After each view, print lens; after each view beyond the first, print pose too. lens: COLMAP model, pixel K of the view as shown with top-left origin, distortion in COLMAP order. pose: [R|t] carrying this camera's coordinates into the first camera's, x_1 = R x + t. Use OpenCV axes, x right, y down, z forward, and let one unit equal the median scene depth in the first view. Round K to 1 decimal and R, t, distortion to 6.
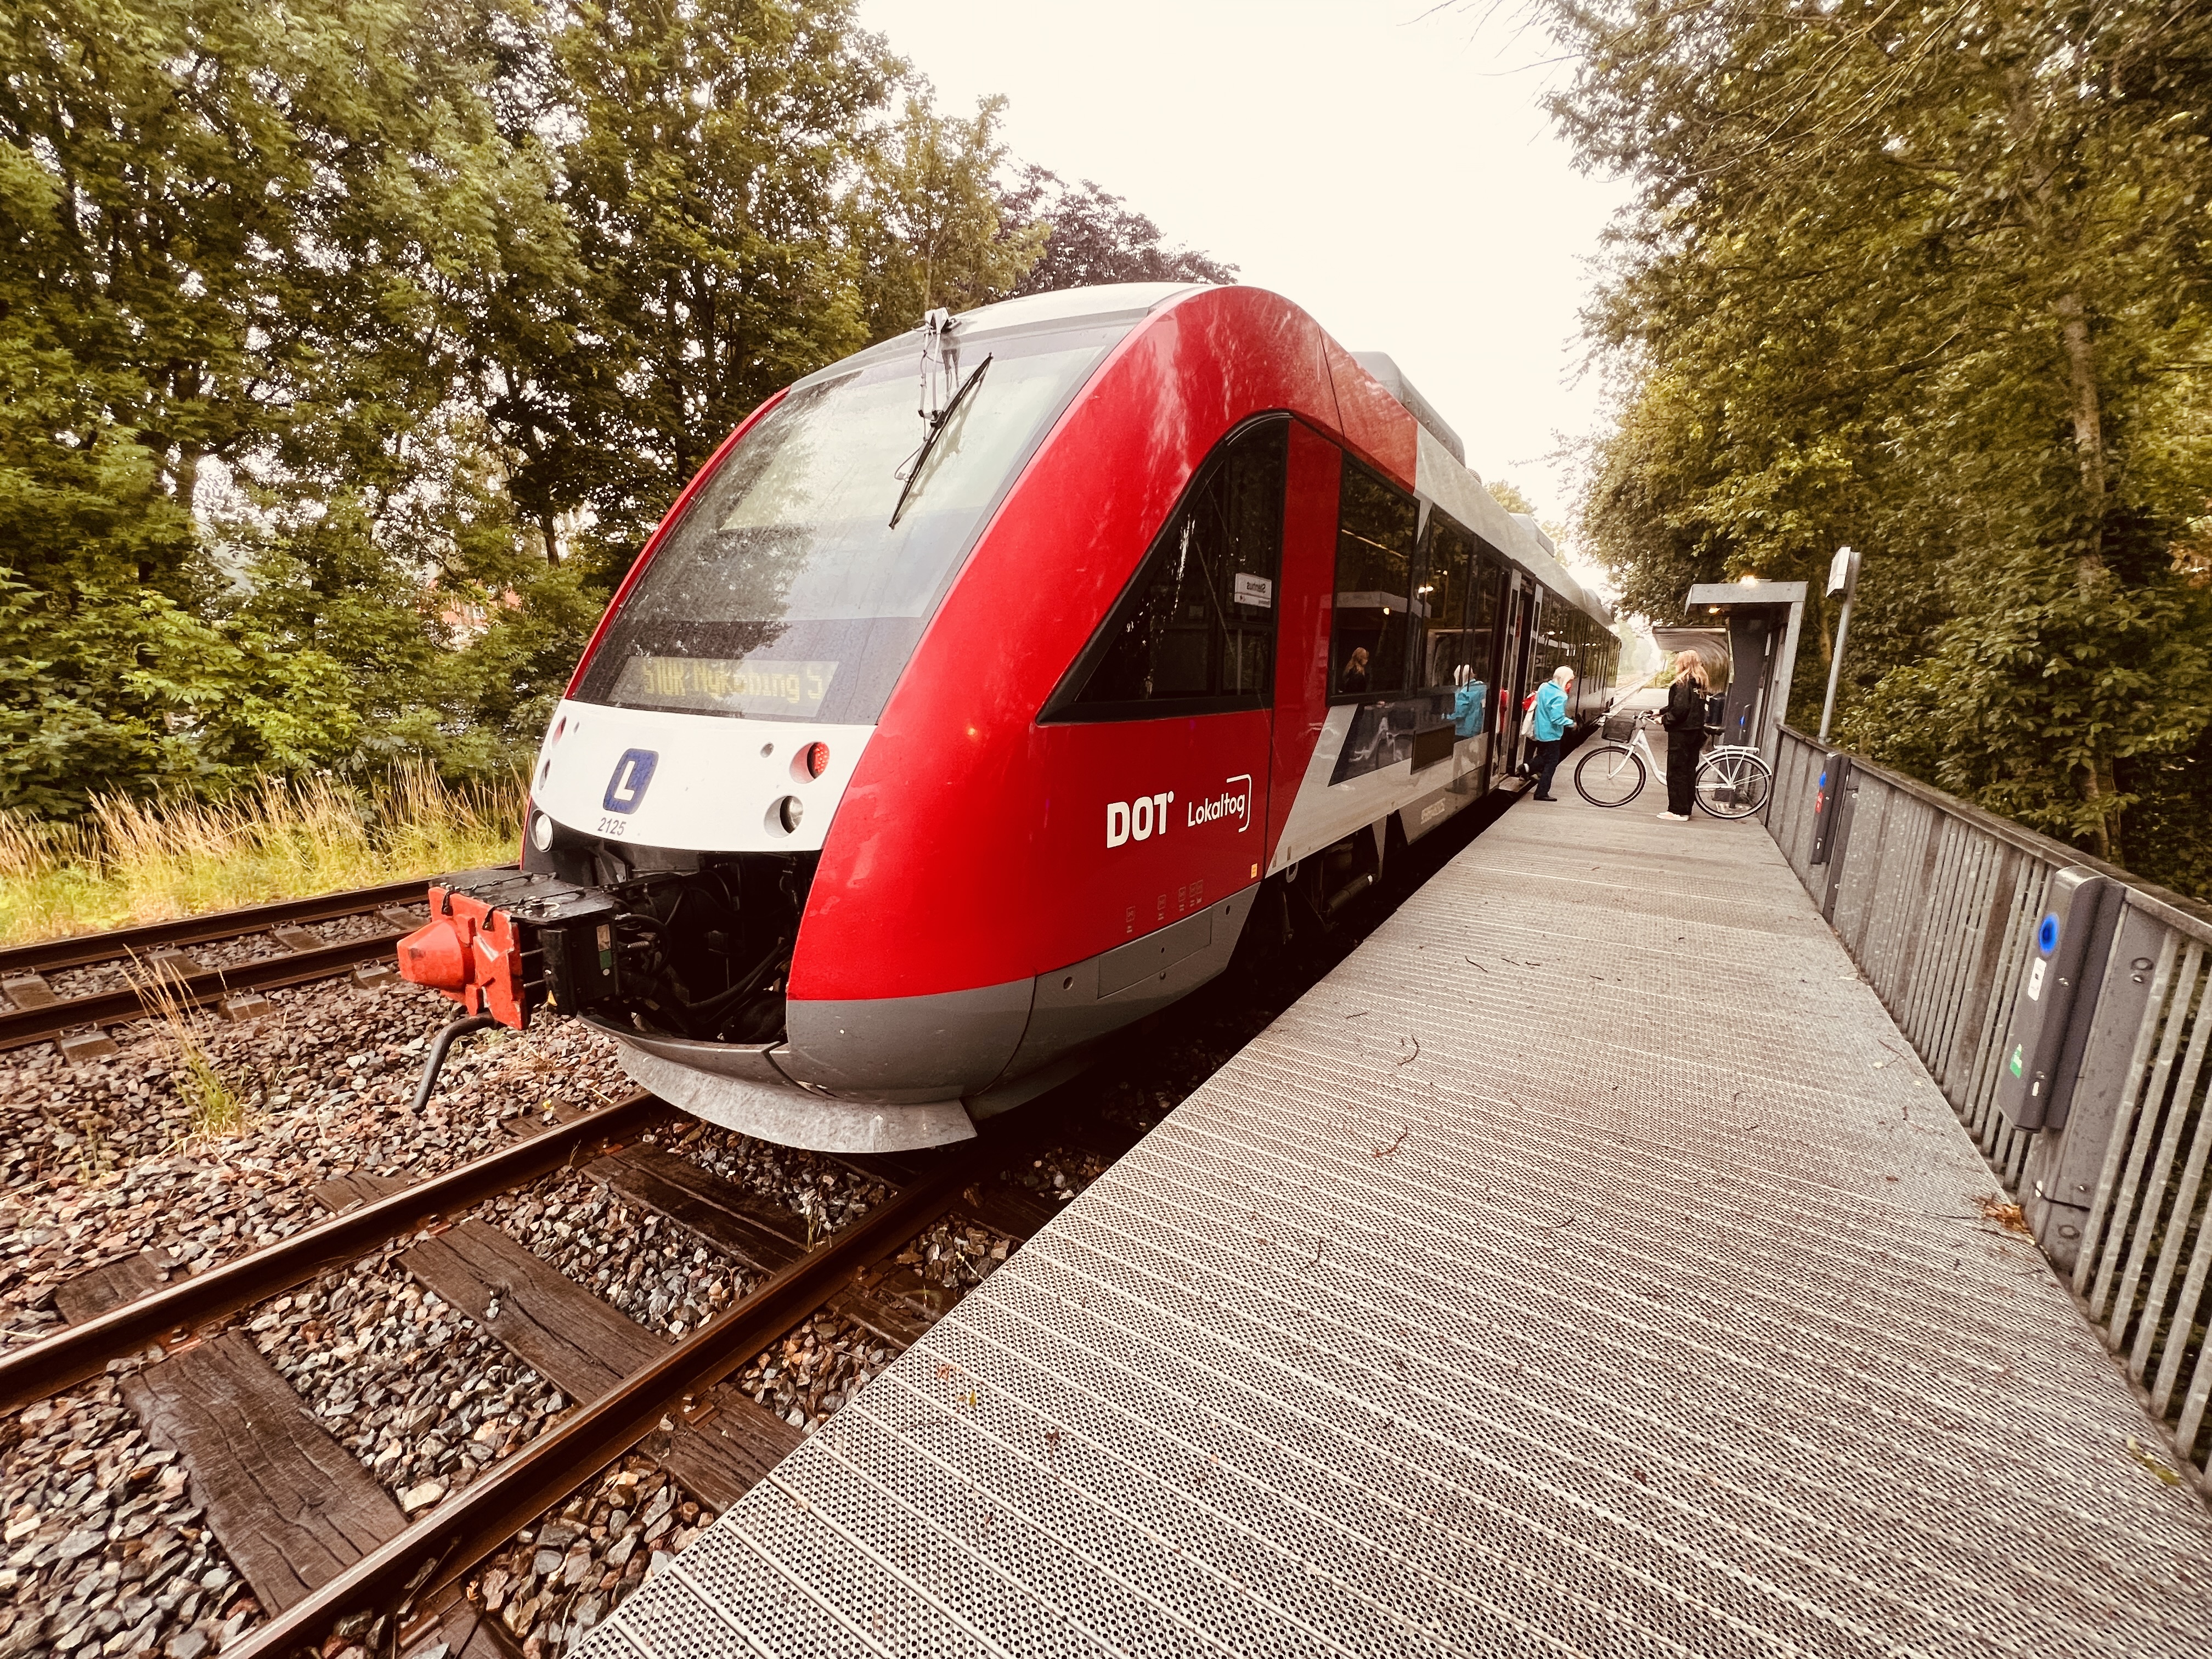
lens RADIAL K [[891.7, 0, 1106.0], [0, 891.7, 829.5], [0, 0, 1]] dist [0.000762, 0.000022]
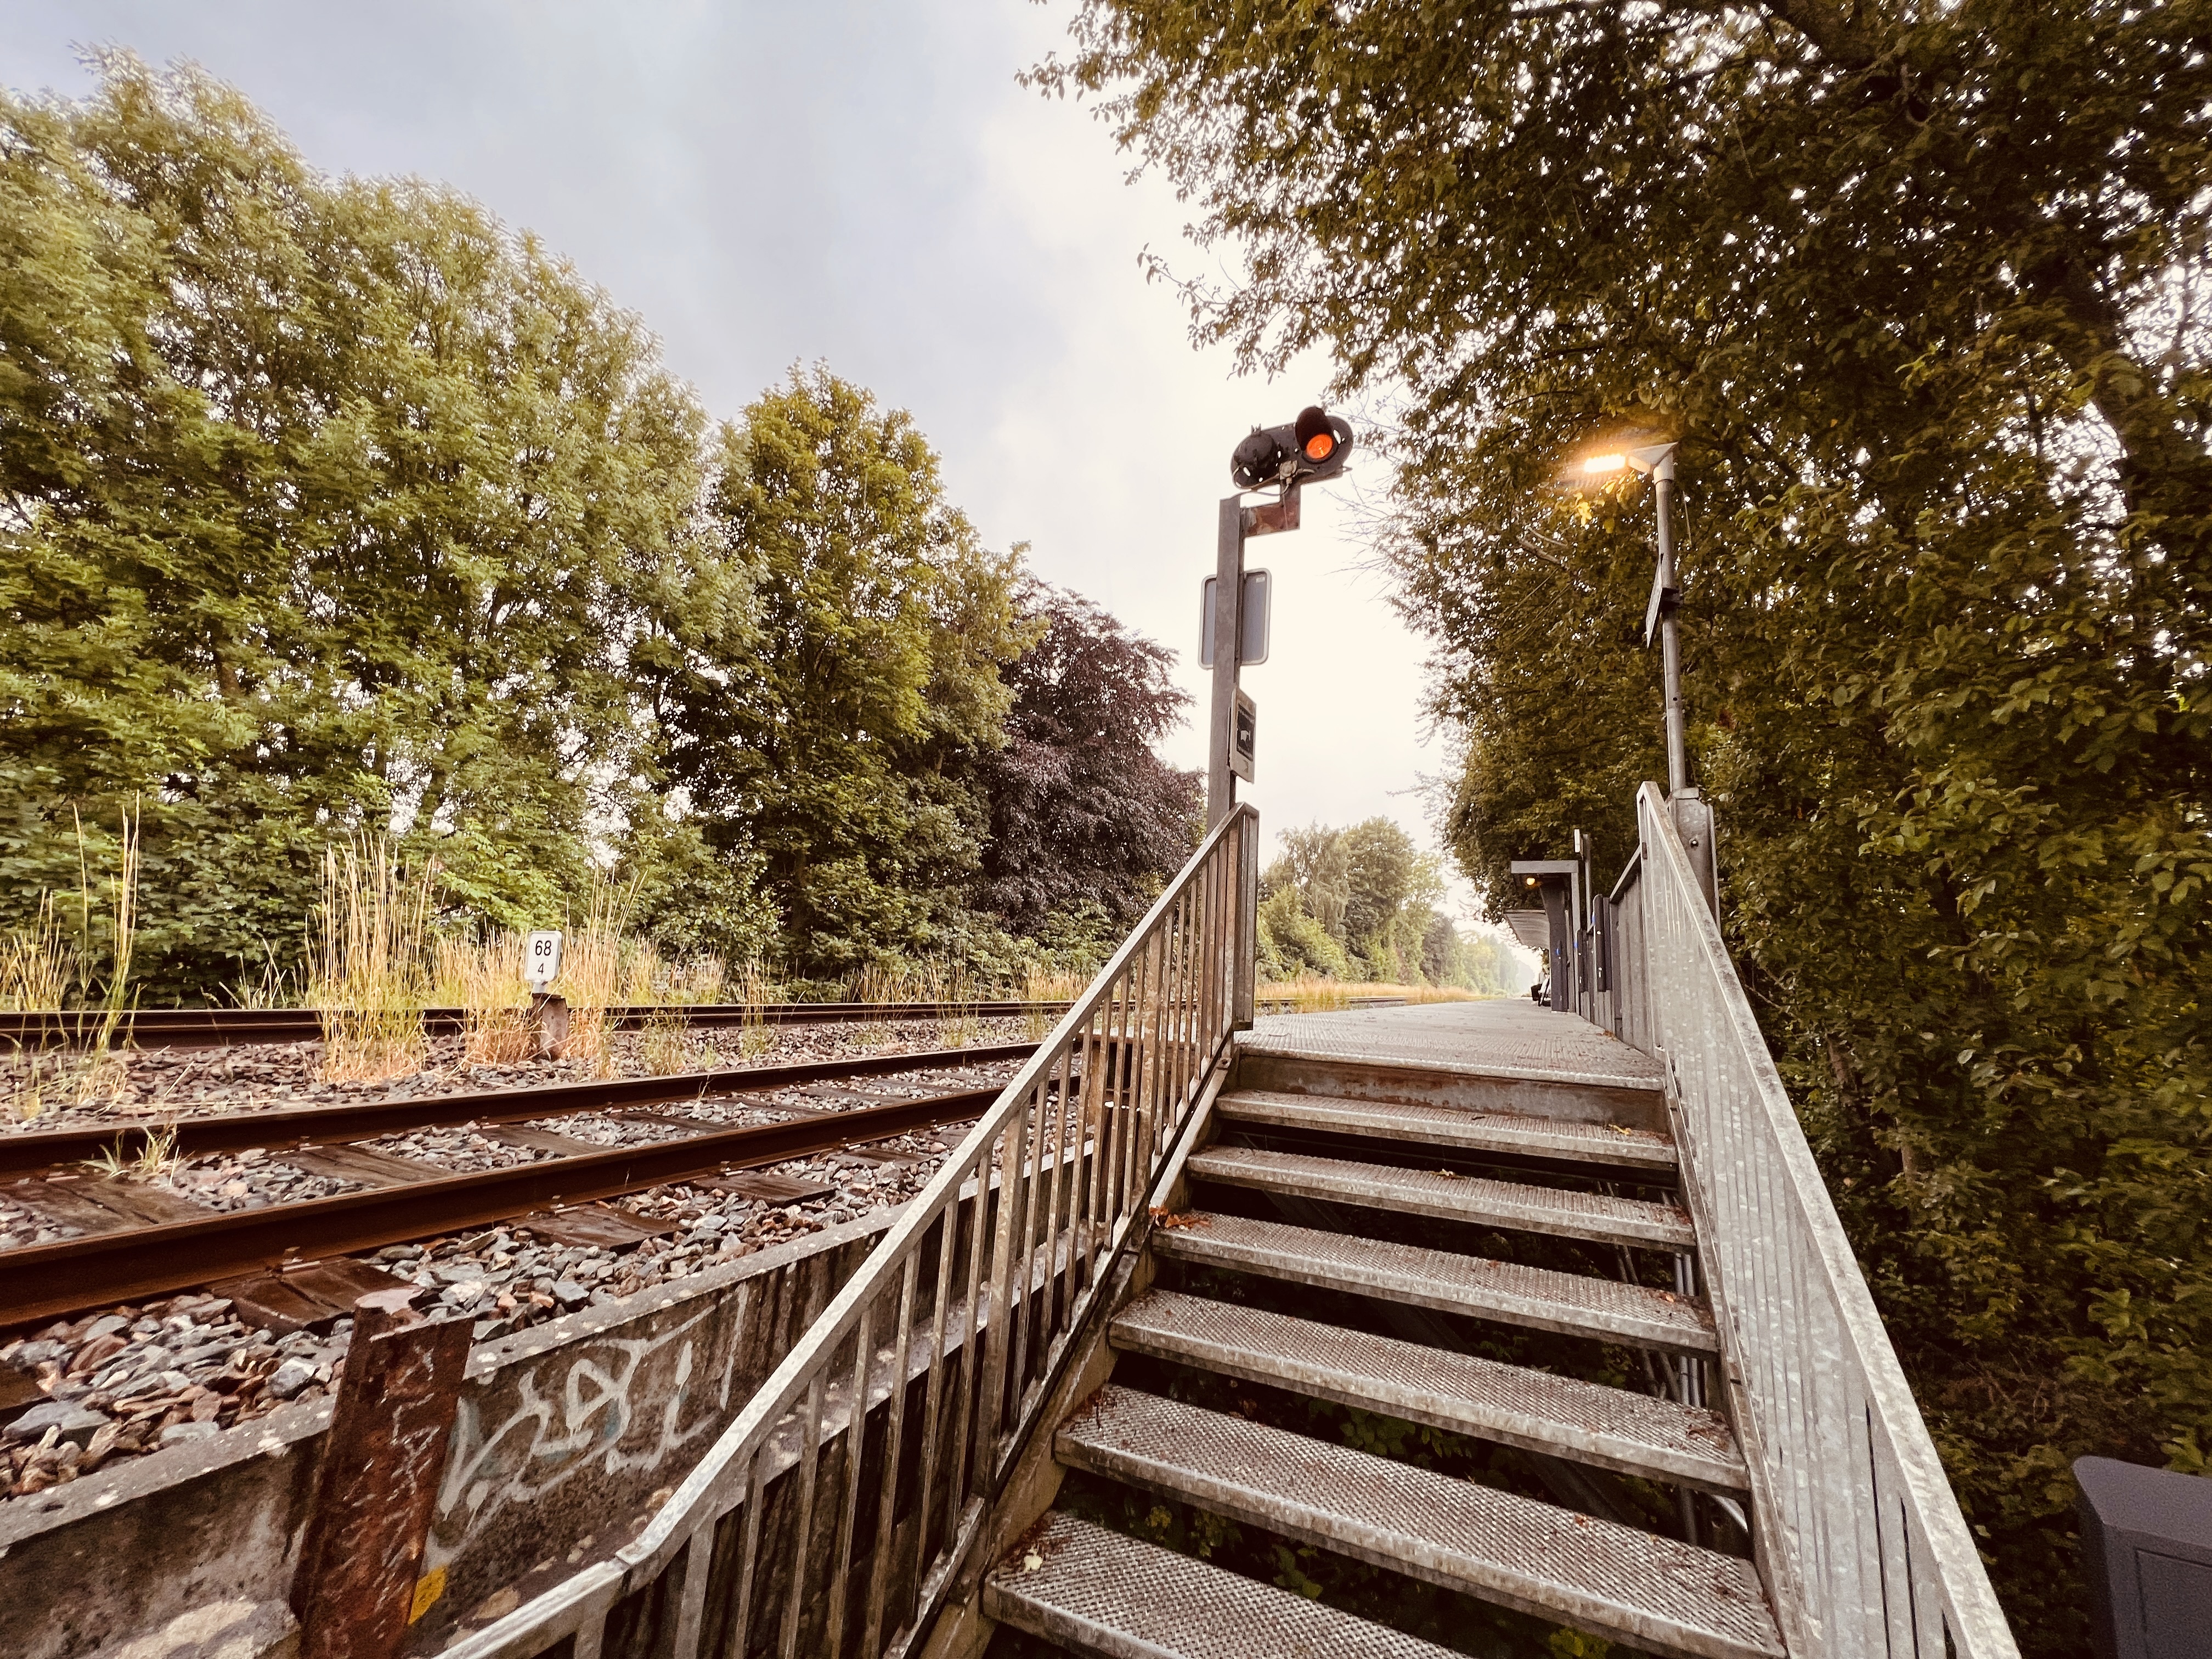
lens RADIAL K [[883.0, 0, 1121.2], [0, 883.0, 819.3], [0, 0, 1]] dist [-0.019013, 0.004687]
pose [[0.993815, 0.043794, 0.102044, -0.092207], [-0.005008, 0.935688, -0.352793, 0.106603], [-0.110932, 0.350100, 0.930121, -0.198313]]
